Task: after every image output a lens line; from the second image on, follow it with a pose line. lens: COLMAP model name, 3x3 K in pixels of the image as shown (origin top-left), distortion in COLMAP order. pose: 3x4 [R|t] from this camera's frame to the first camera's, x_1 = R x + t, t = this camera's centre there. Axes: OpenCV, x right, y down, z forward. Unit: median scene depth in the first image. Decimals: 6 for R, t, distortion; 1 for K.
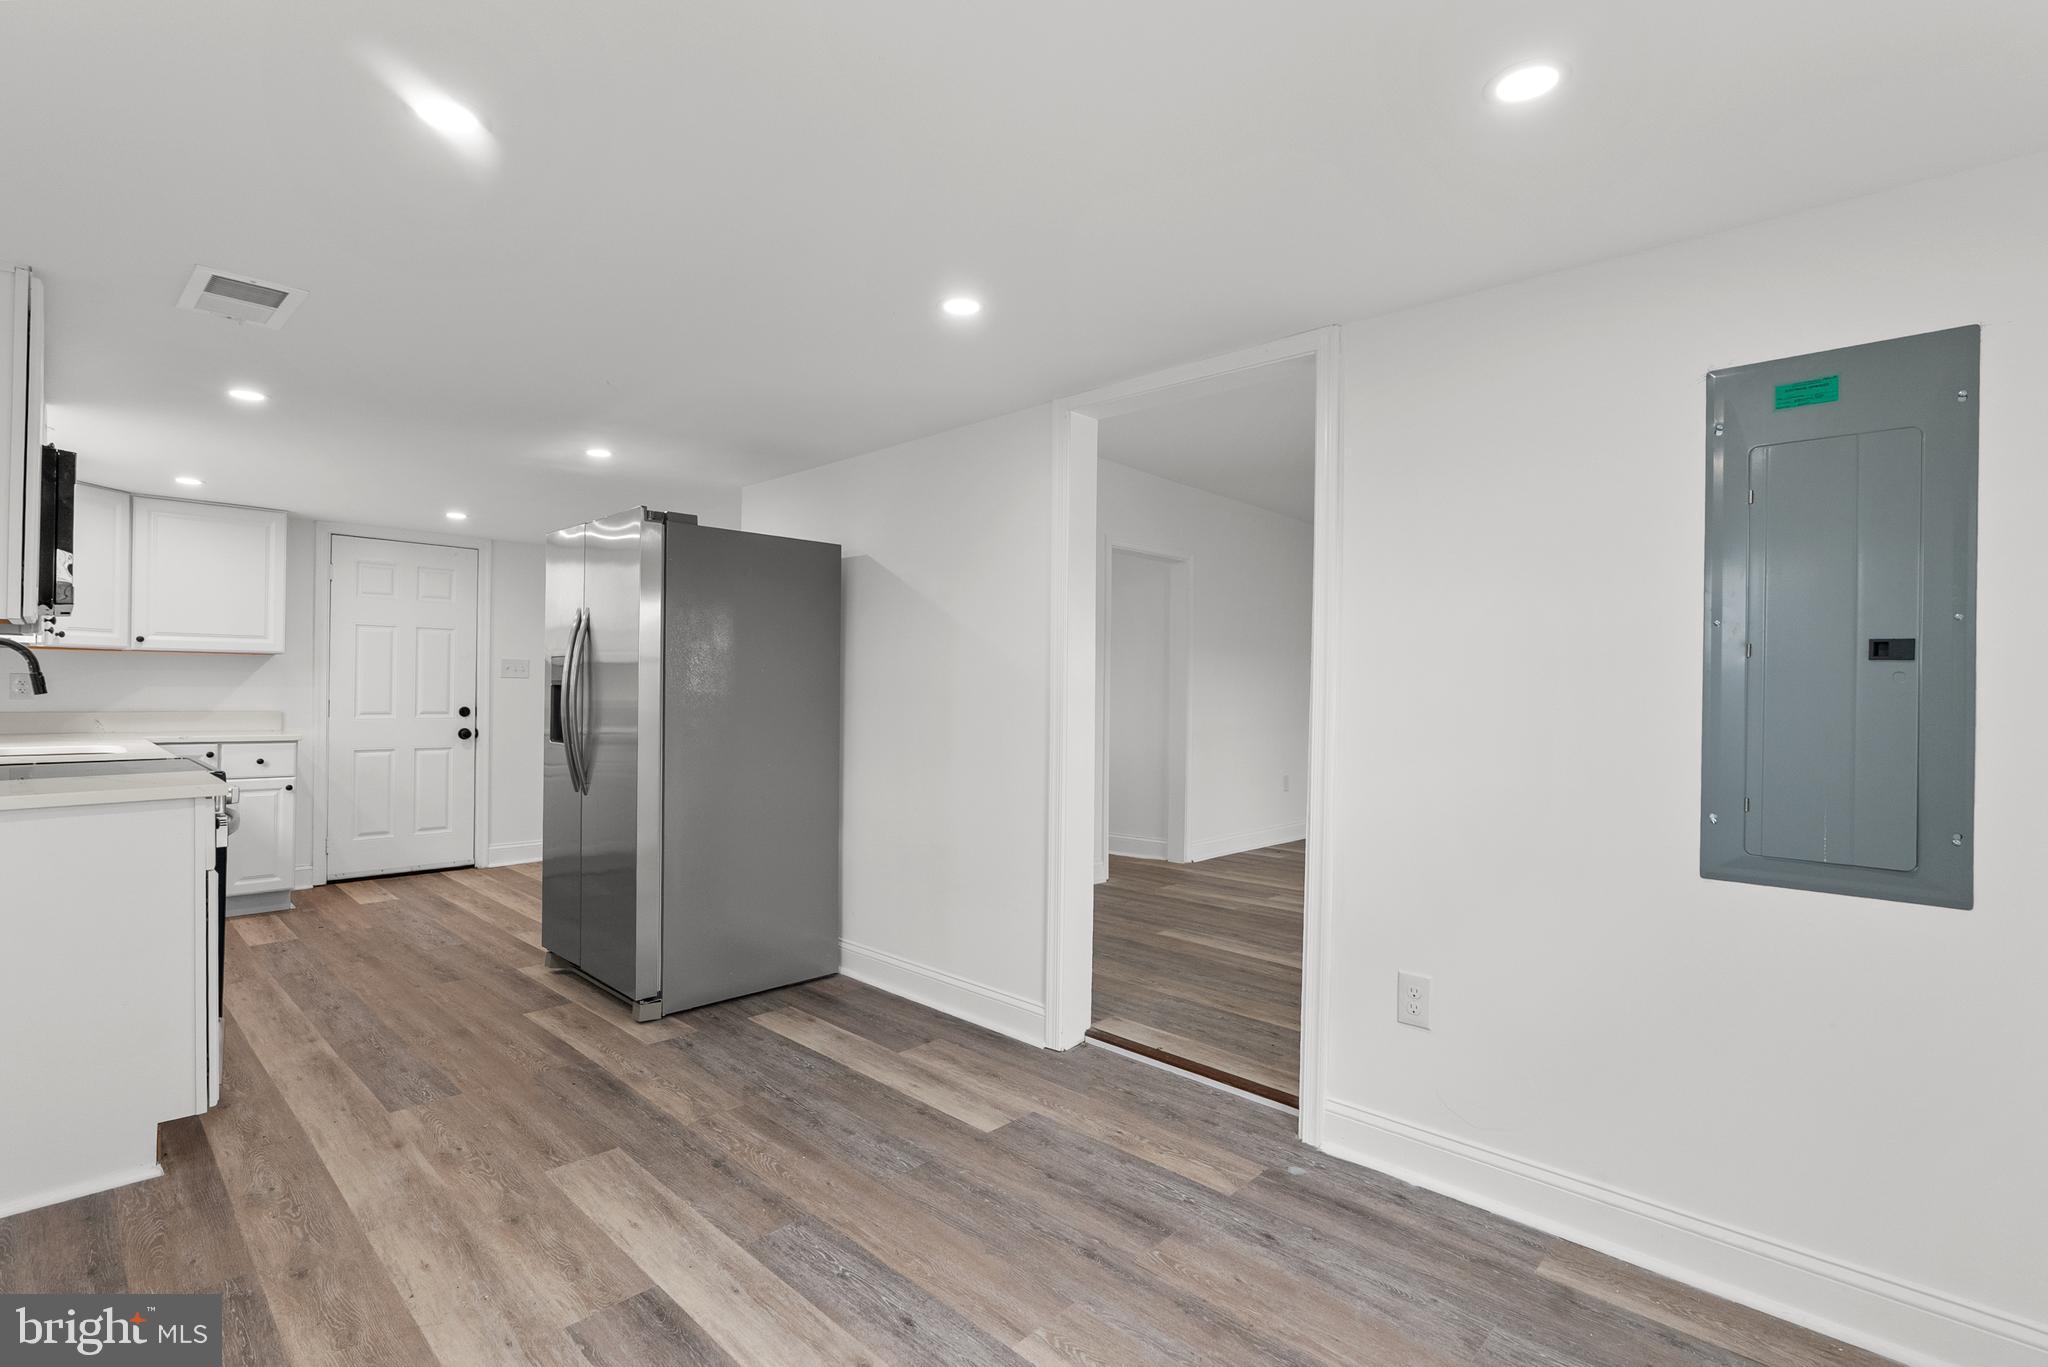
lens RADIAL K [[938.2, 0, 1025.2], [0, 938.2, 683.8], [0, 0, 1]] dist [-0.010700, 0.004993]
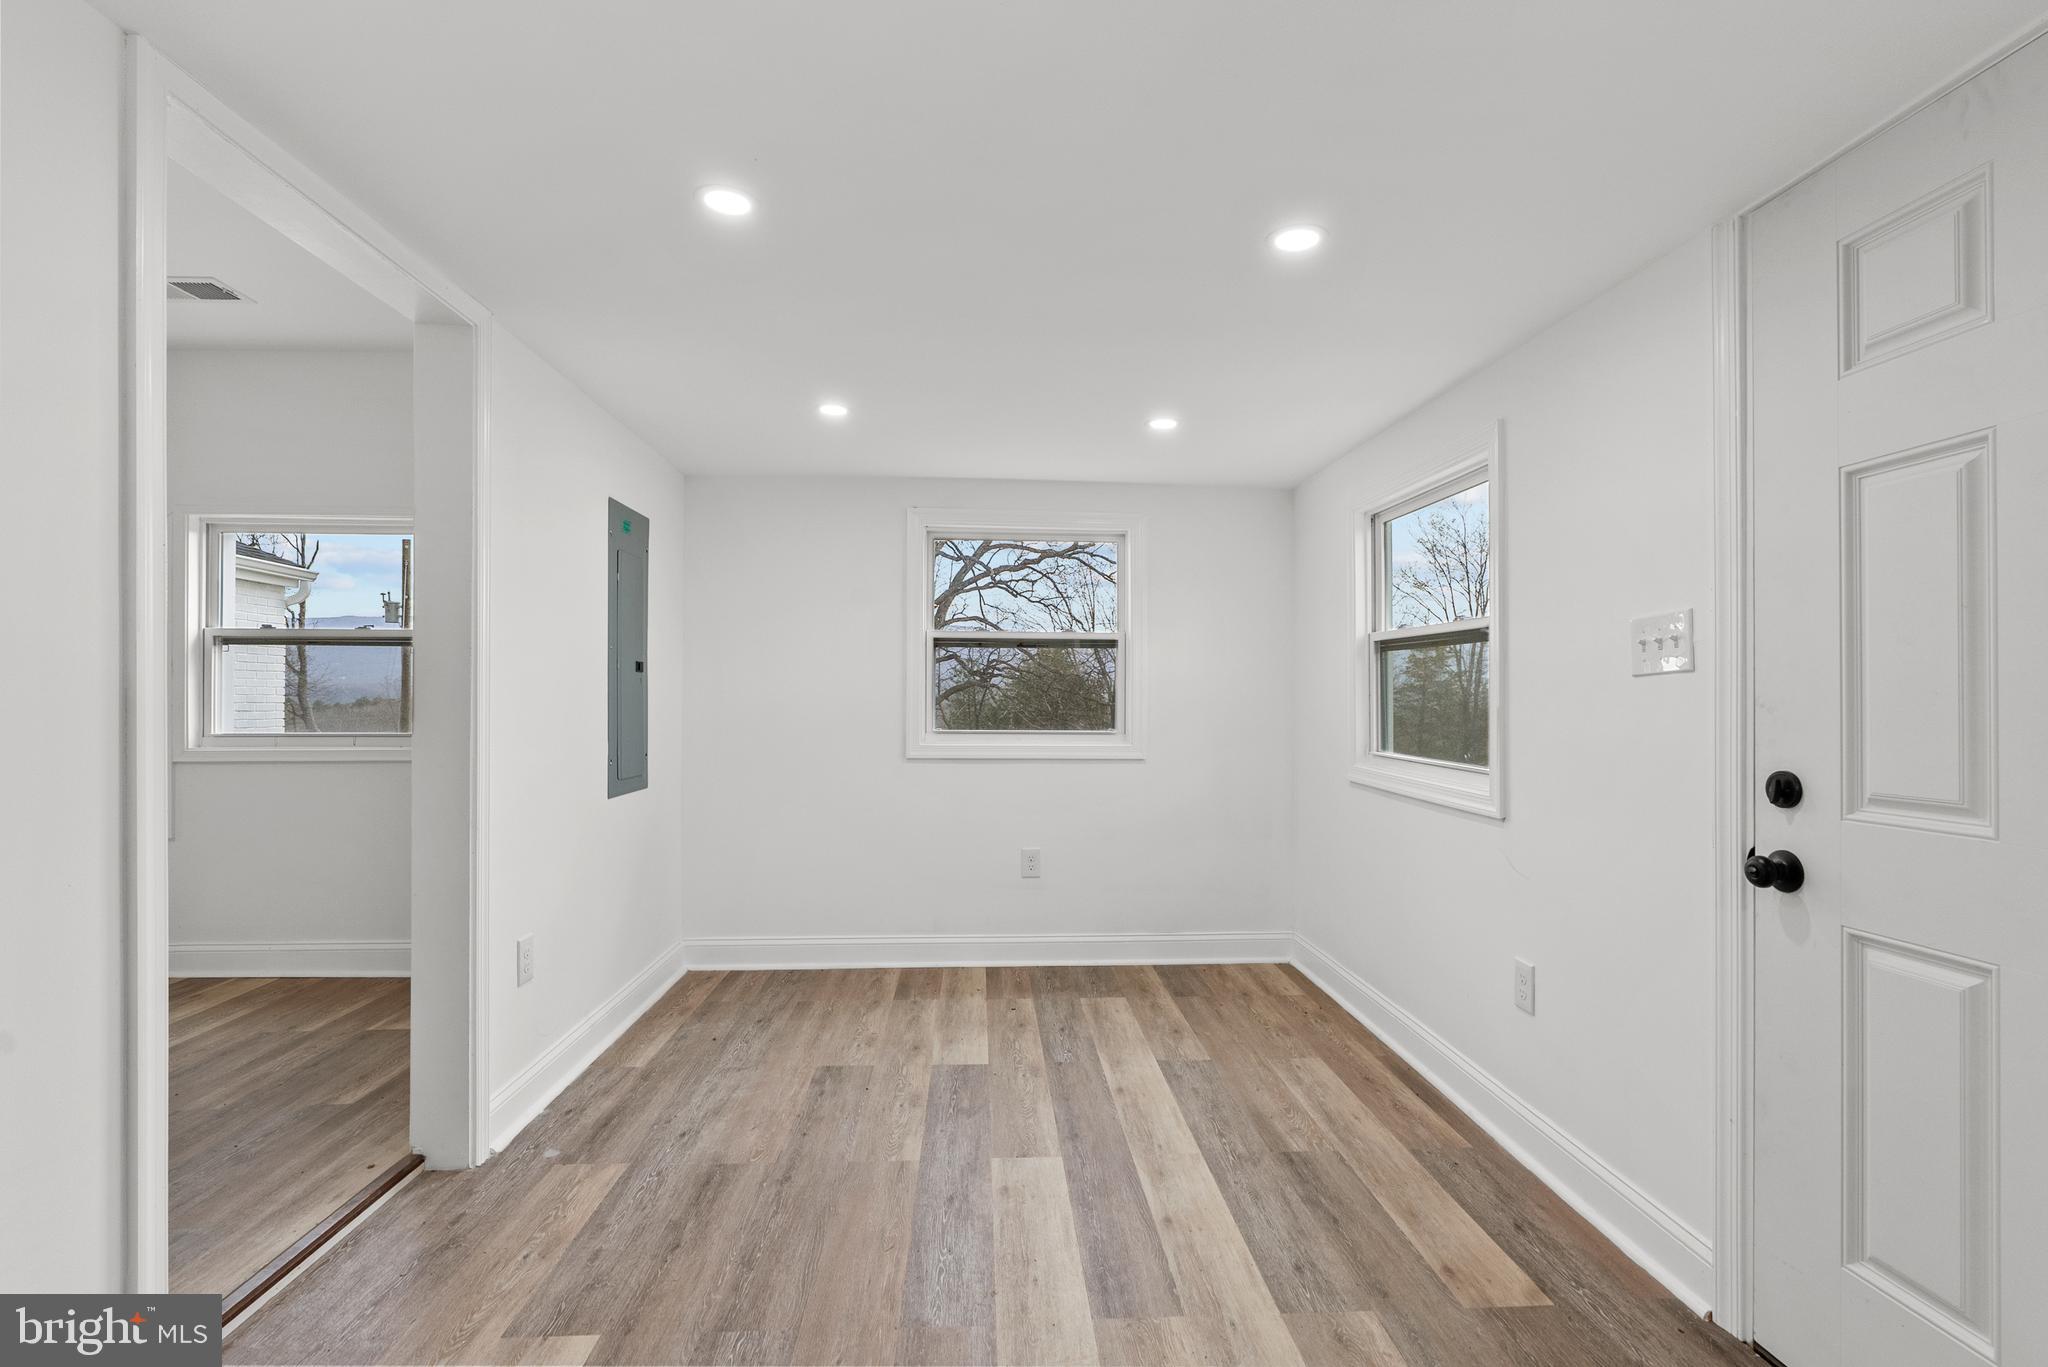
lens RADIAL K [[938.2, 0, 1028.6], [0, 938.2, 692.5], [0, 0, 1]] dist [-0.010700, 0.004993]
pose [[-0.726982, -0.012818, 0.686537, -0.679990], [-0.018275, 0.999833, -0.000684, 0.002709], [-0.686413, -0.013043, -0.727095, 1.195107]]
